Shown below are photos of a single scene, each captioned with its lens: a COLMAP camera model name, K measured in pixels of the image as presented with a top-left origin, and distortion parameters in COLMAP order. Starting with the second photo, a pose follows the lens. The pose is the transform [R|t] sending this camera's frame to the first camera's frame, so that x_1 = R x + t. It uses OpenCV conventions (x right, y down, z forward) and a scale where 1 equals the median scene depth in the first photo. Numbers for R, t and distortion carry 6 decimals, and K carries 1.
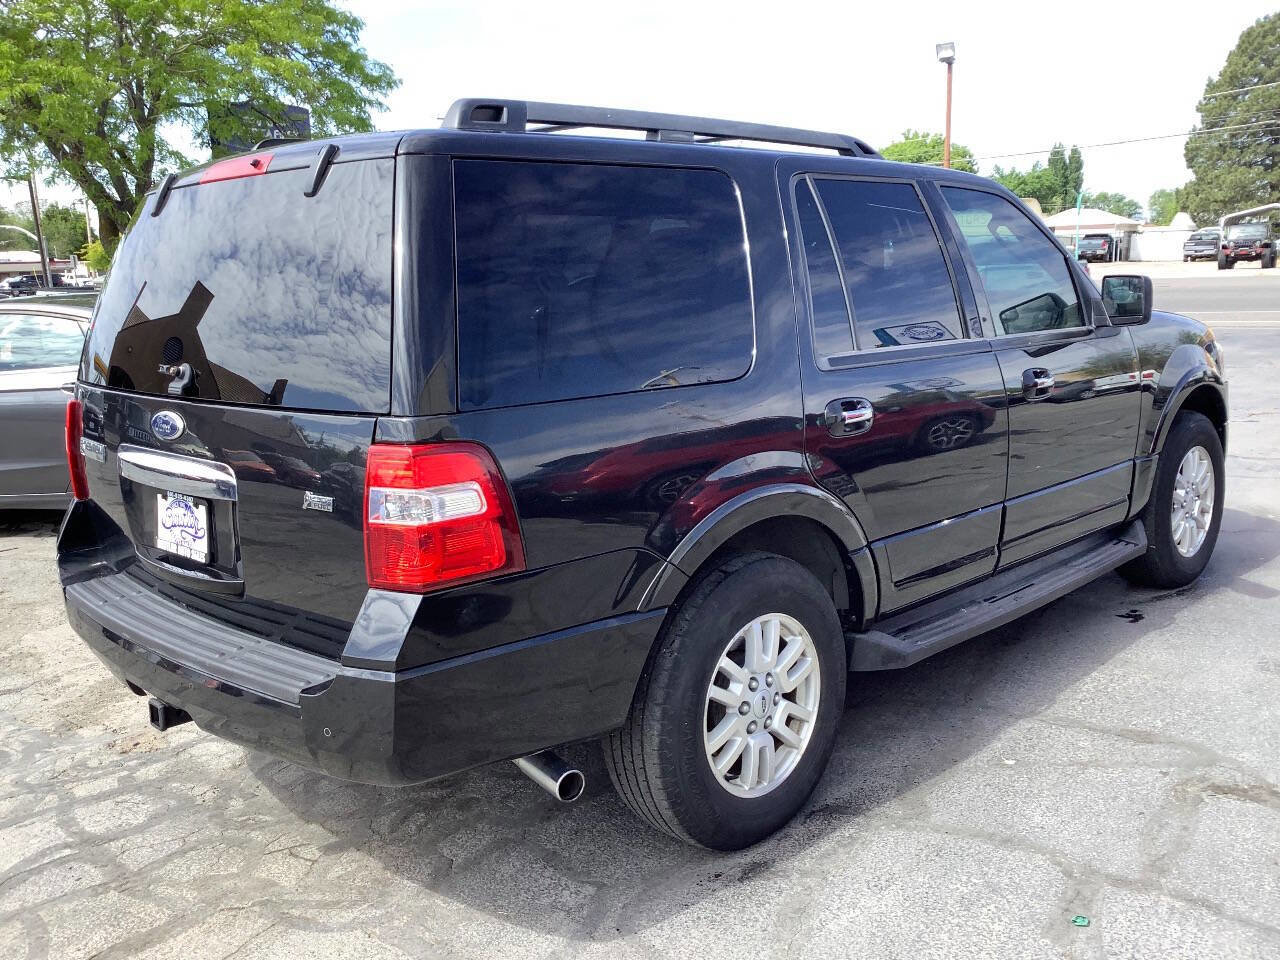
lens RADIAL K [[1151.9, 0, 639.8], [0, 1151.9, 470.9], [0, 0, 1]] dist [0.100348, -0.167568]
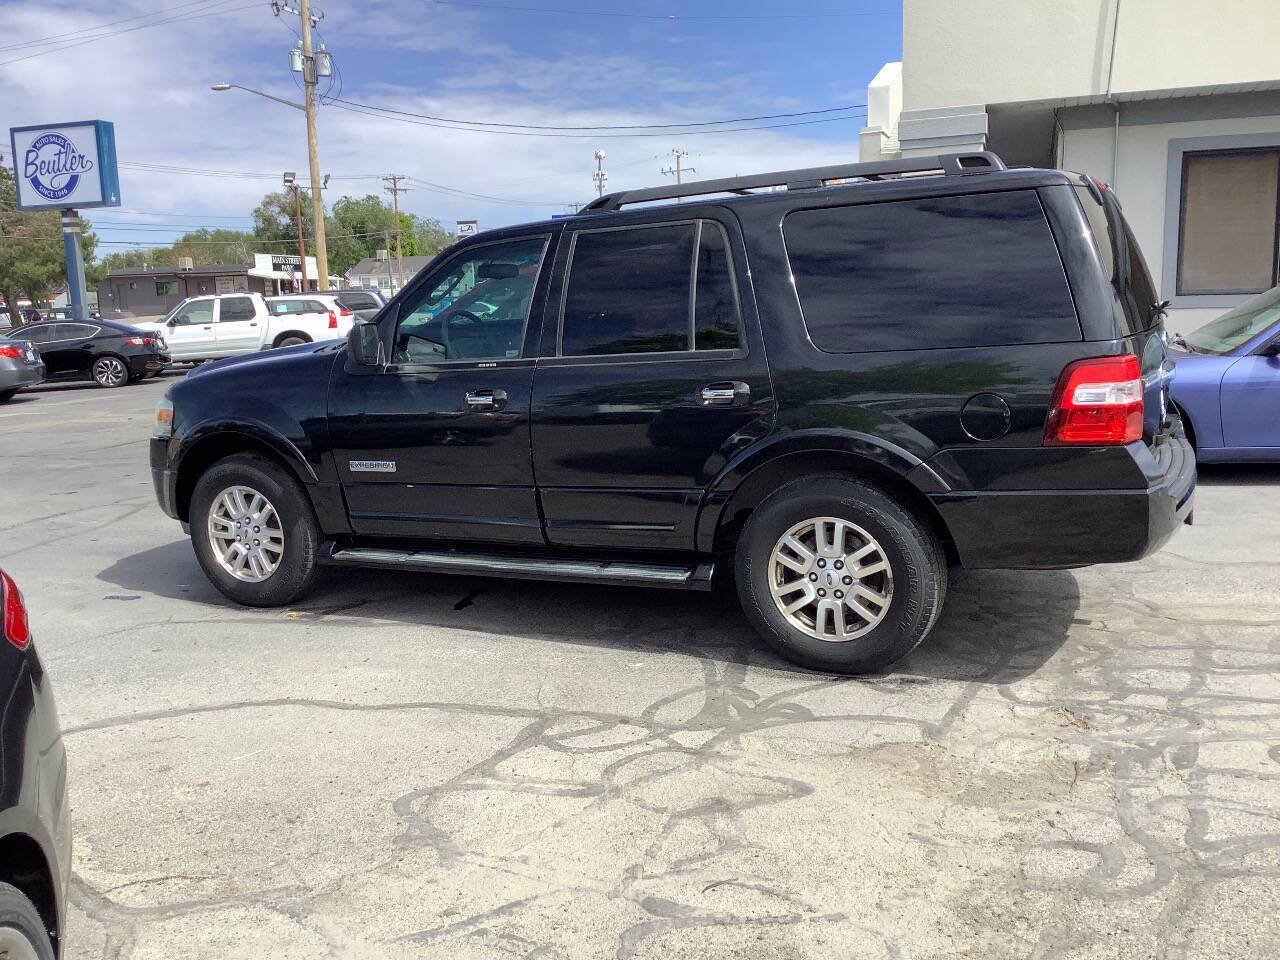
lens RADIAL K [[1151.9, 0, 639.8], [0, 1151.9, 470.9], [0, 0, 1]] dist [0.100348, -0.167568]
pose [[-0.312596, -0.115286, 0.942864, -1.382731], [0.231600, 0.953401, 0.193359, -0.277122], [-0.921220, 0.278810, -0.271329, 1.737207]]
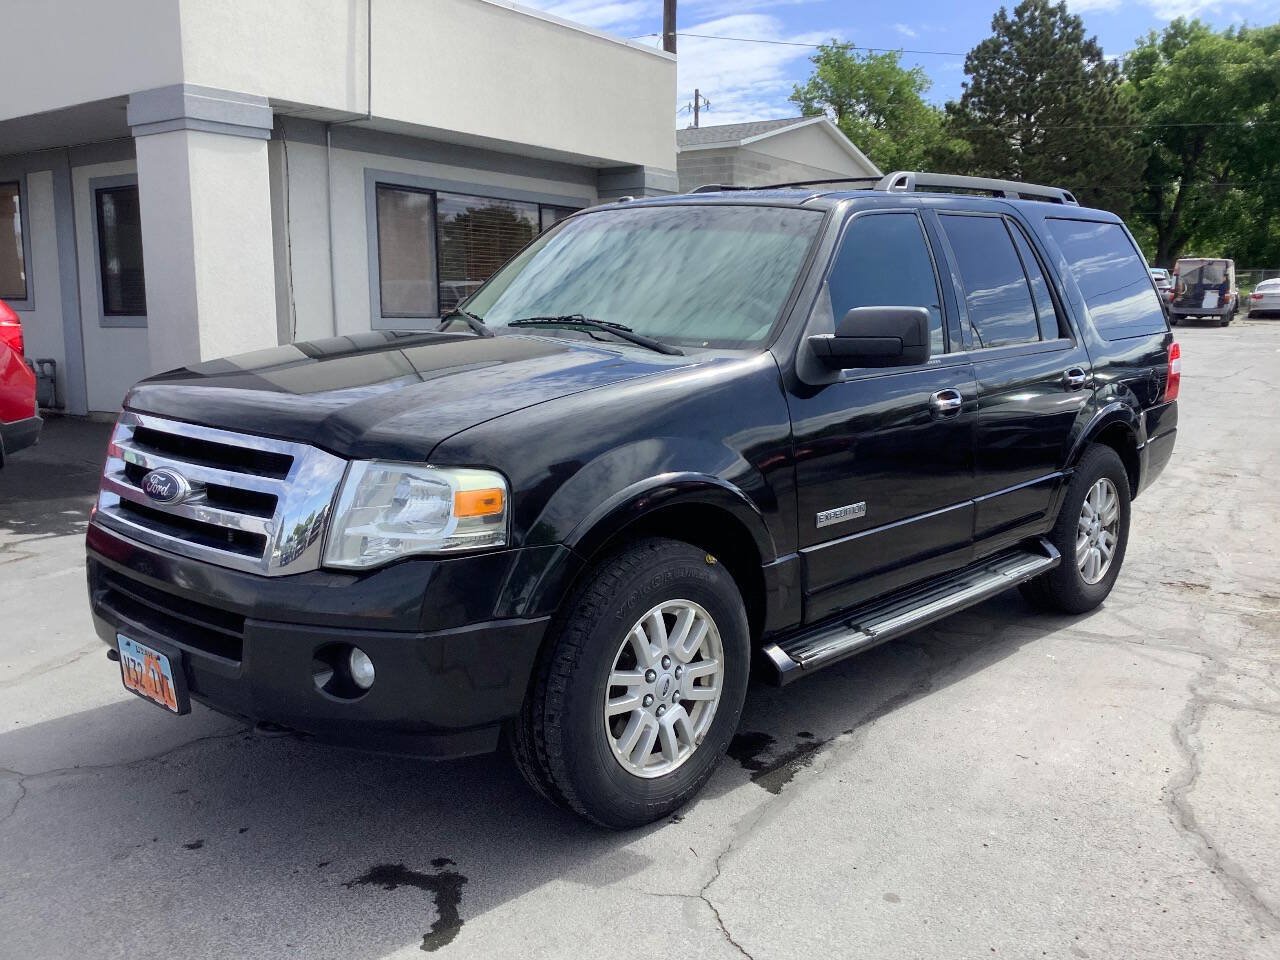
lens RADIAL K [[1151.9, 0, 639.8], [0, 1151.9, 470.9], [0, 0, 1]] dist [0.100348, -0.167568]
pose [[-0.999076, 0.021502, -0.037223, 0.358498], [0.007659, 0.941097, 0.338049, -0.460900], [0.042300, 0.337452, -0.940392, 2.600853]]
